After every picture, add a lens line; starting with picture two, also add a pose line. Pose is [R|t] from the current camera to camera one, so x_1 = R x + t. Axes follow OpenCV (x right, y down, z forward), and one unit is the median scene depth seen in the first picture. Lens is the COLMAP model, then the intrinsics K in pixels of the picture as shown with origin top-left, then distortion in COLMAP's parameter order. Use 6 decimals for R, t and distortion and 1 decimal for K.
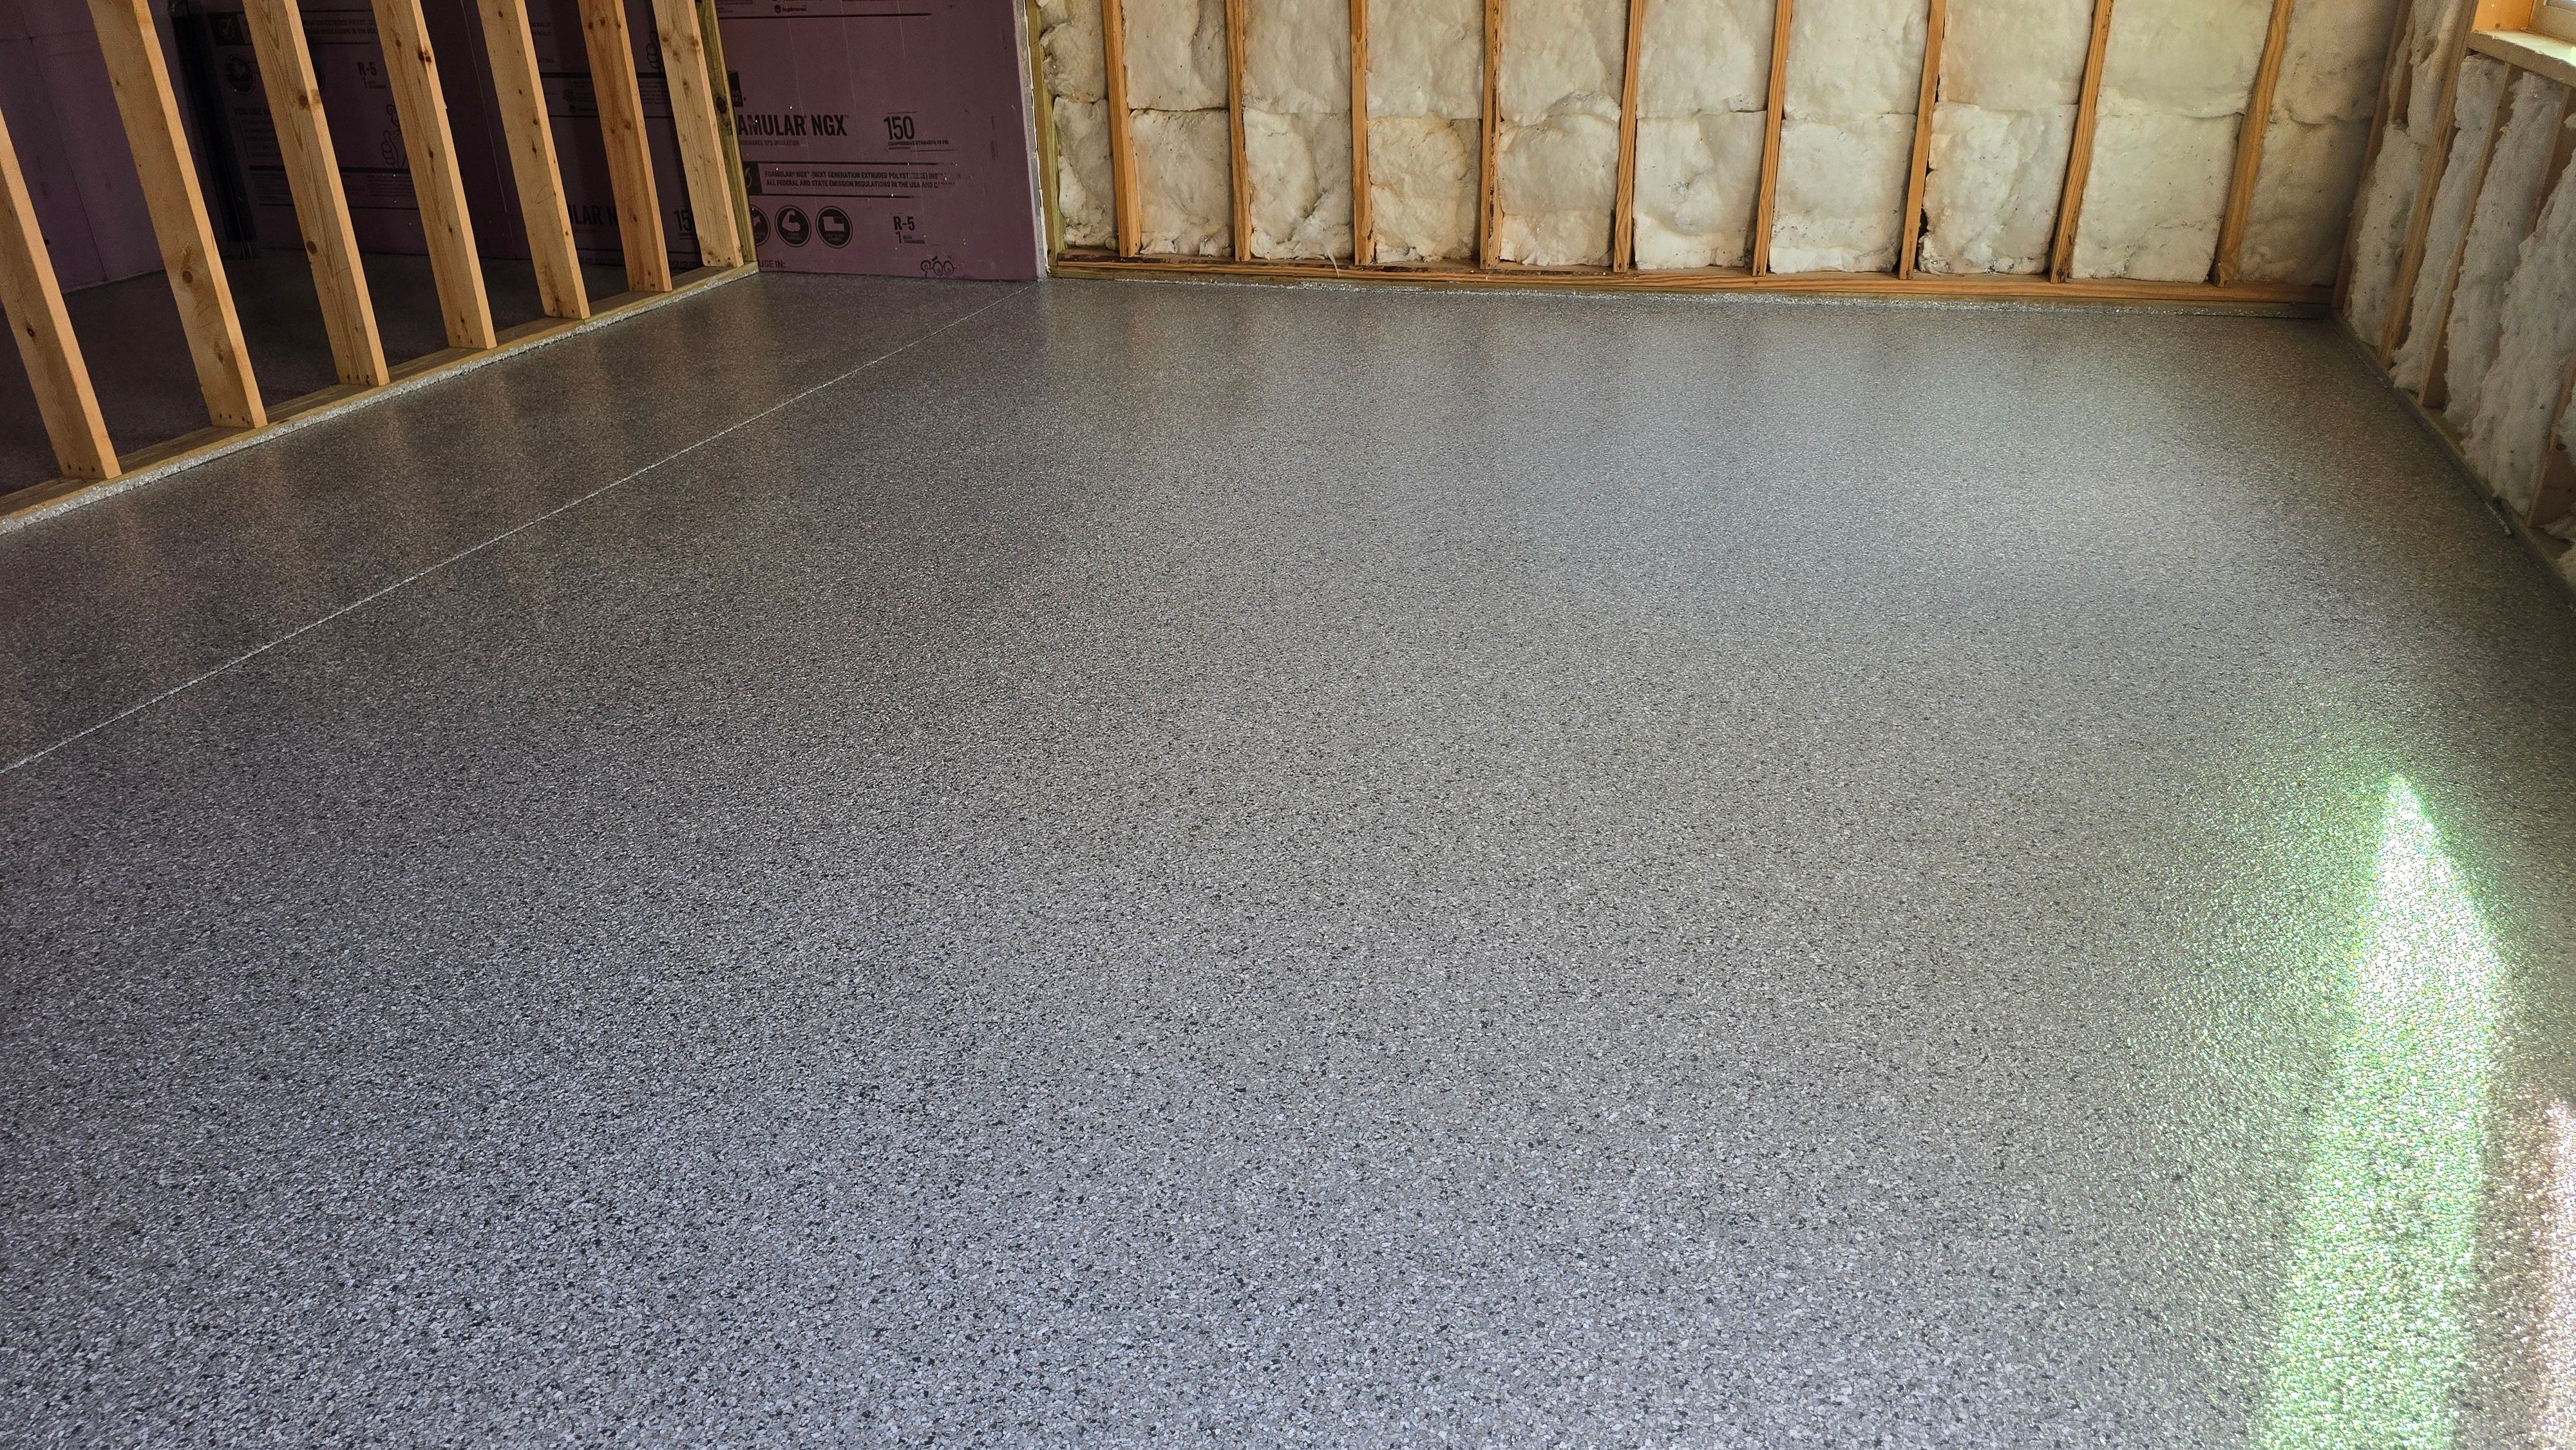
lens RADIAL K [[1733.2, 0, 1278.4], [0, 1733.2, 702.4], [0, 0, 1]] dist [0.066605, -0.062704]
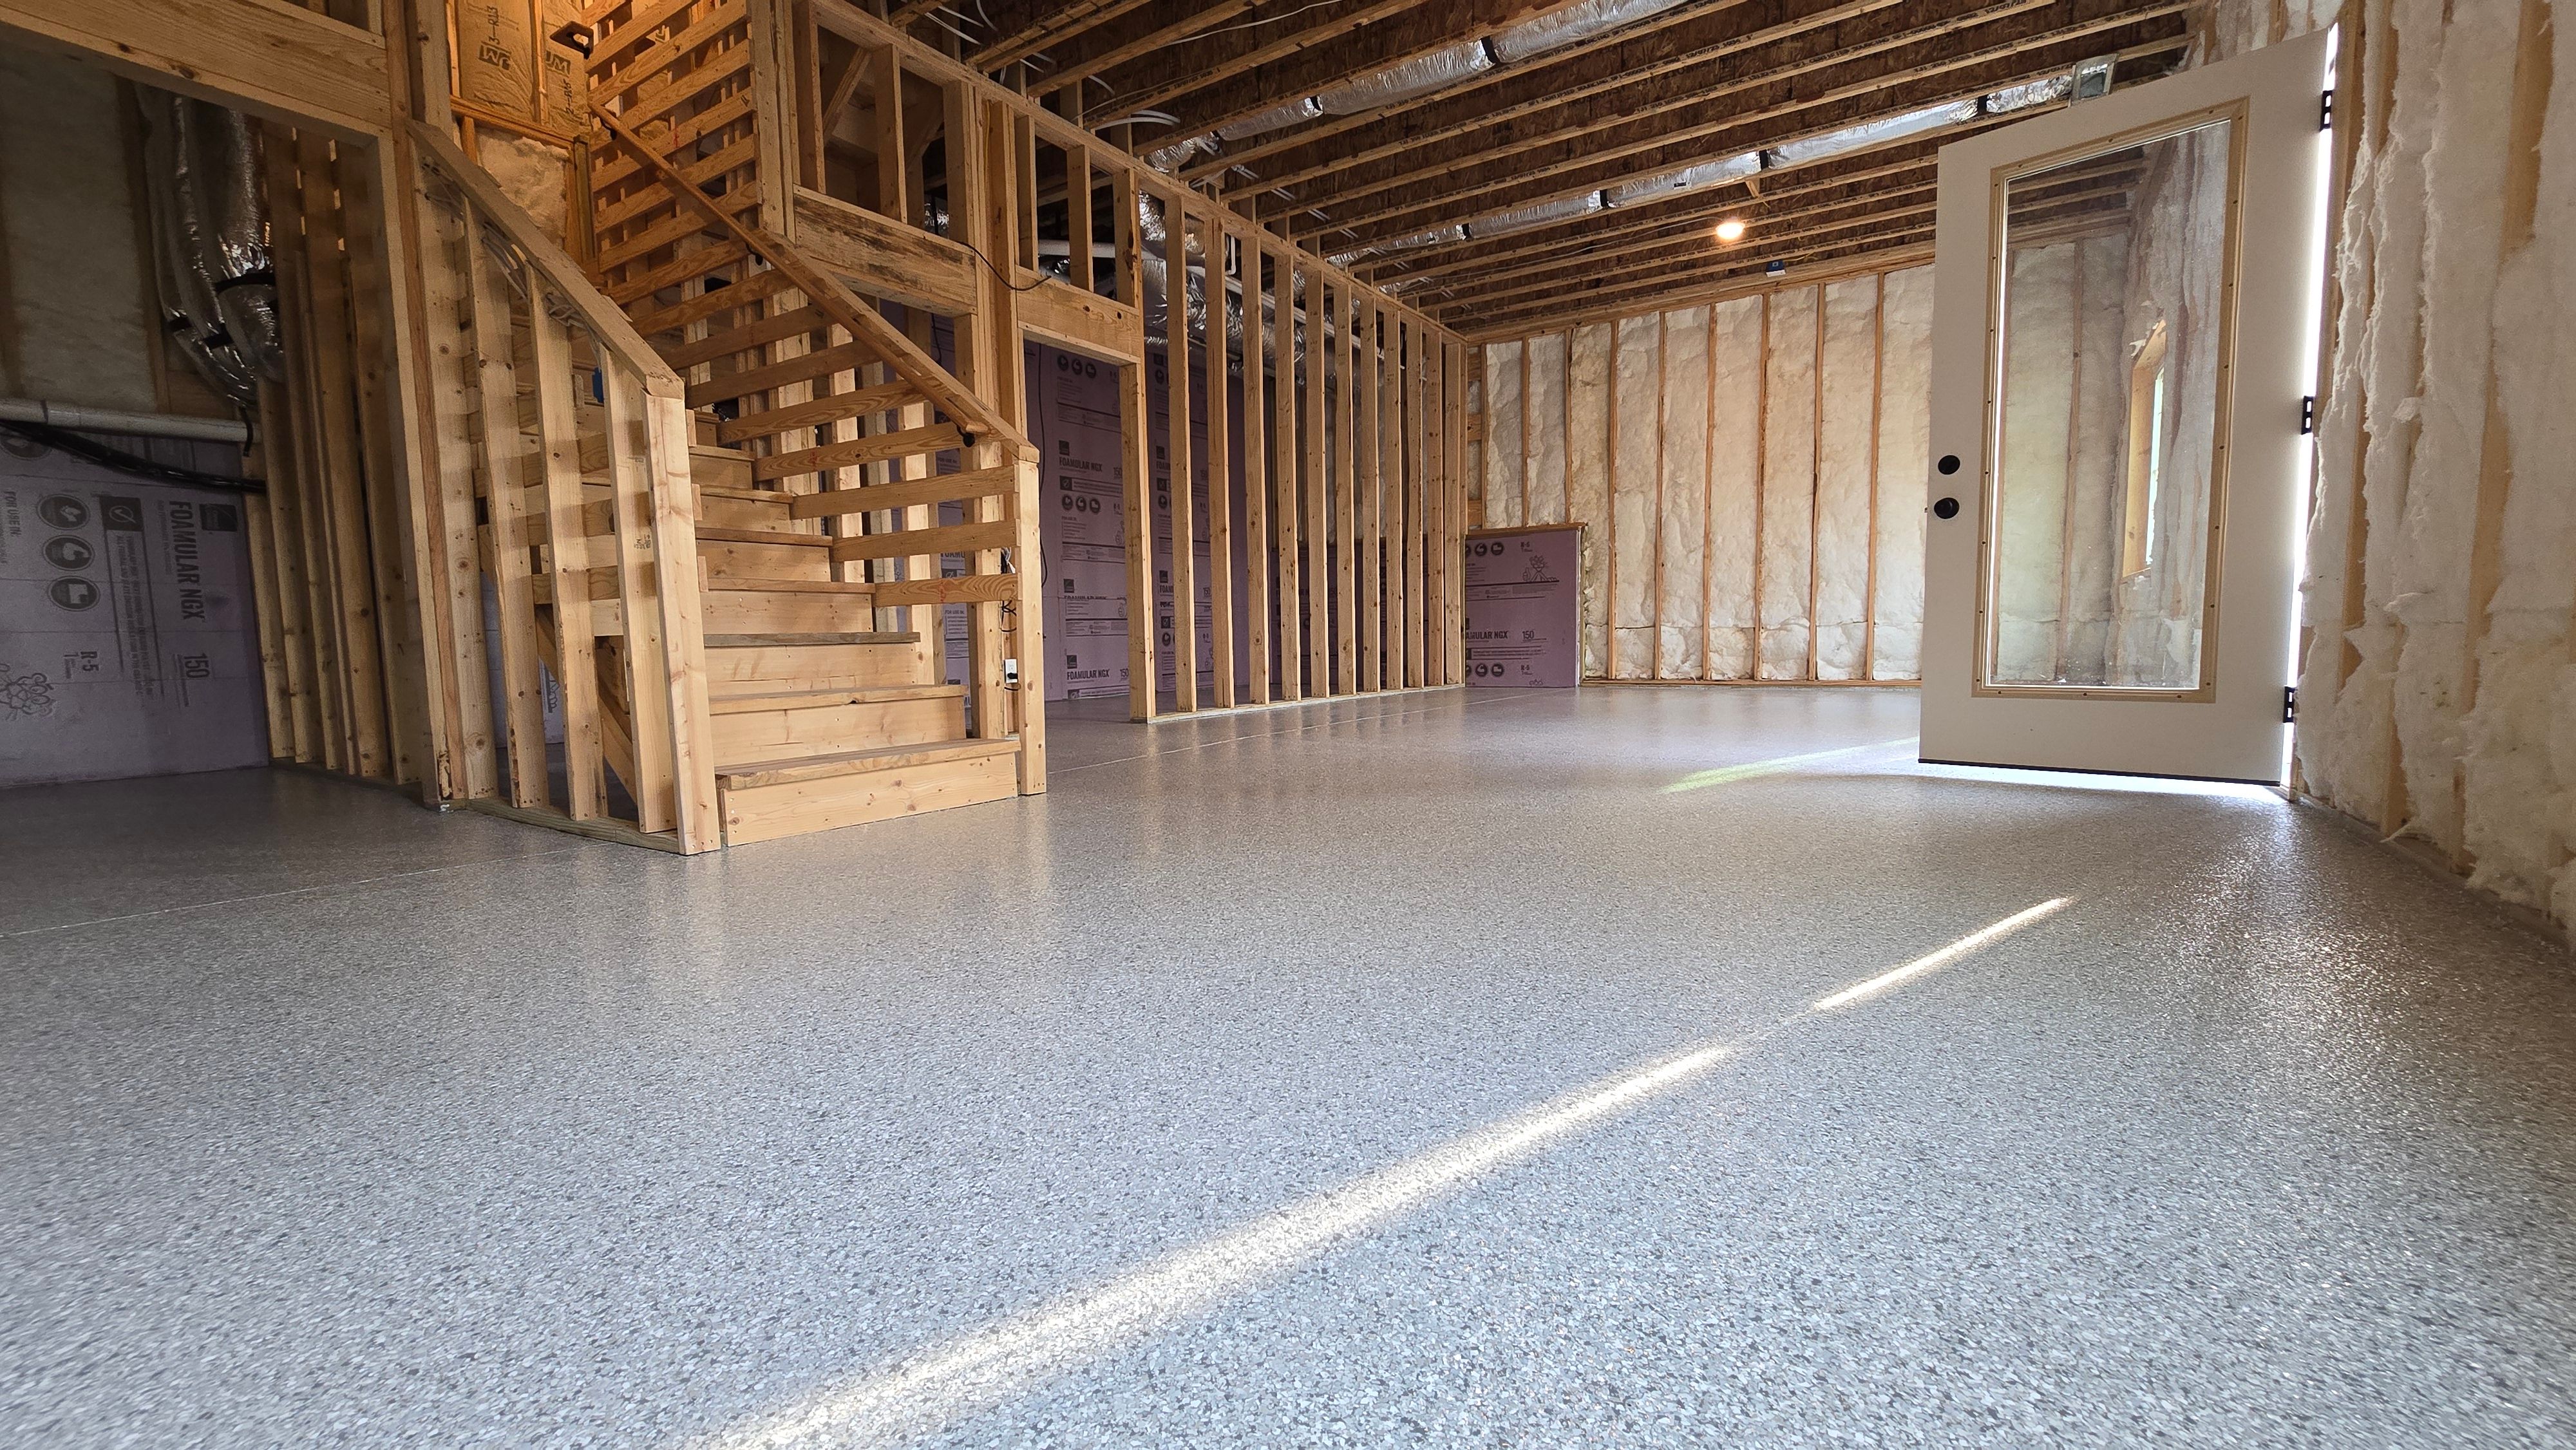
lens RADIAL K [[1057.7, 0, 1285.8], [0, 1057.7, 730.1], [0, 0, 1]] dist [-0.001507, -0.000228]
pose [[0.964037, 0.037367, -0.263129, -0.143942], [-0.125008, 0.937461, -0.324868, 0.429819], [0.234534, 0.346078, 0.908418, -0.601540]]
